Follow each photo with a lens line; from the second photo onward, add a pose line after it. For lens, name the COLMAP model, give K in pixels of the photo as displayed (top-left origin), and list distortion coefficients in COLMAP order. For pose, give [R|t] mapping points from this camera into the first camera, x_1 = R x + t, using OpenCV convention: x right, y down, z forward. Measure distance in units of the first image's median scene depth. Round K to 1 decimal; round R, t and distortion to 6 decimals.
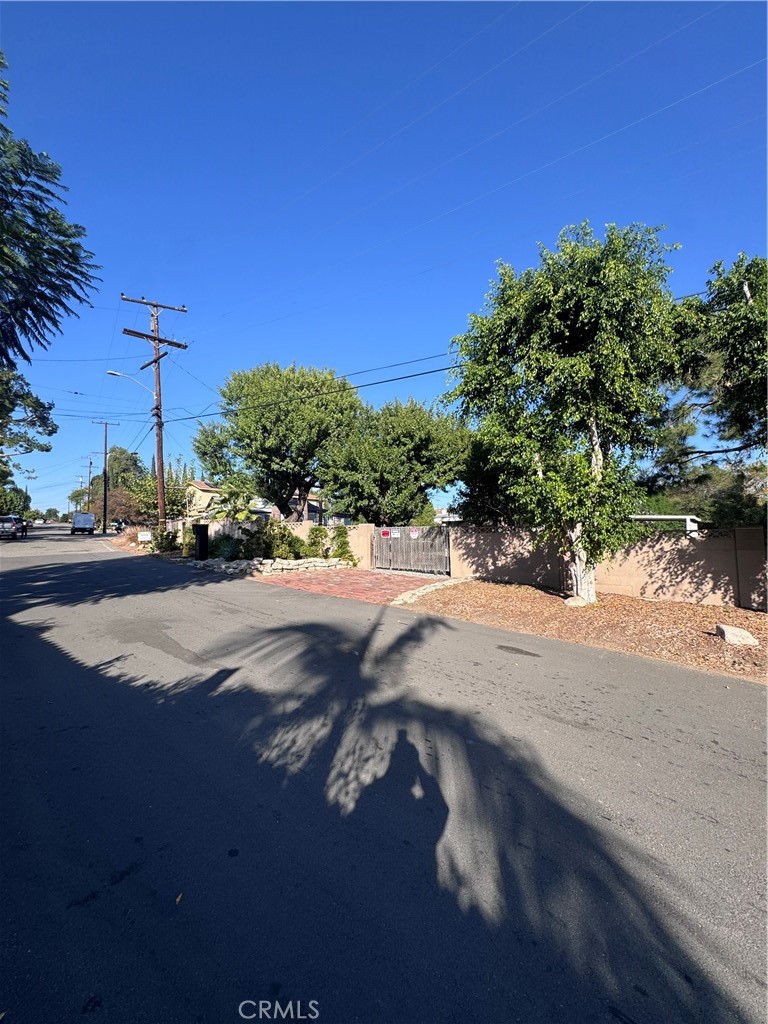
lens RADIAL K [[410.5, 0, 381.2], [0, 410.5, 510.8], [0, 0, 1]] dist [-0.002251, -0.000087]
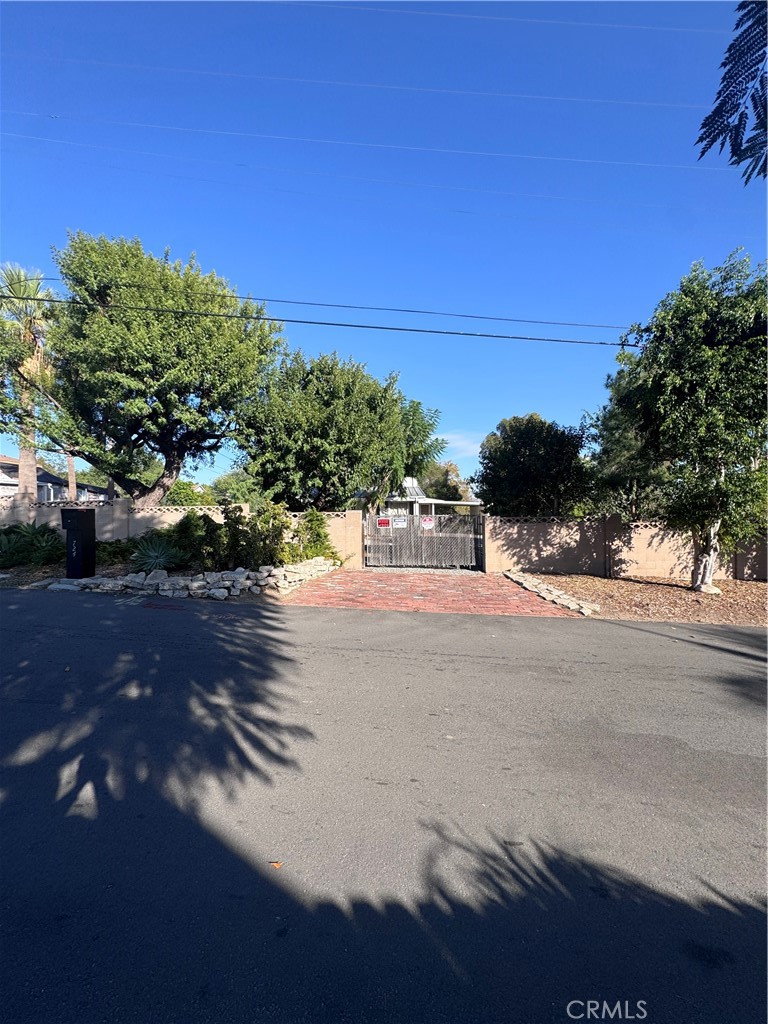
lens RADIAL K [[410.5, 0, 383.8], [0, 410.5, 517.0], [0, 0, 1]] dist [-0.002251, -0.000087]
pose [[0.773887, -0.000163, 0.633324, -0.619723], [-0.038902, 0.998099, 0.047793, 0.009181], [-0.632128, -0.061625, 0.772410, 0.492420]]
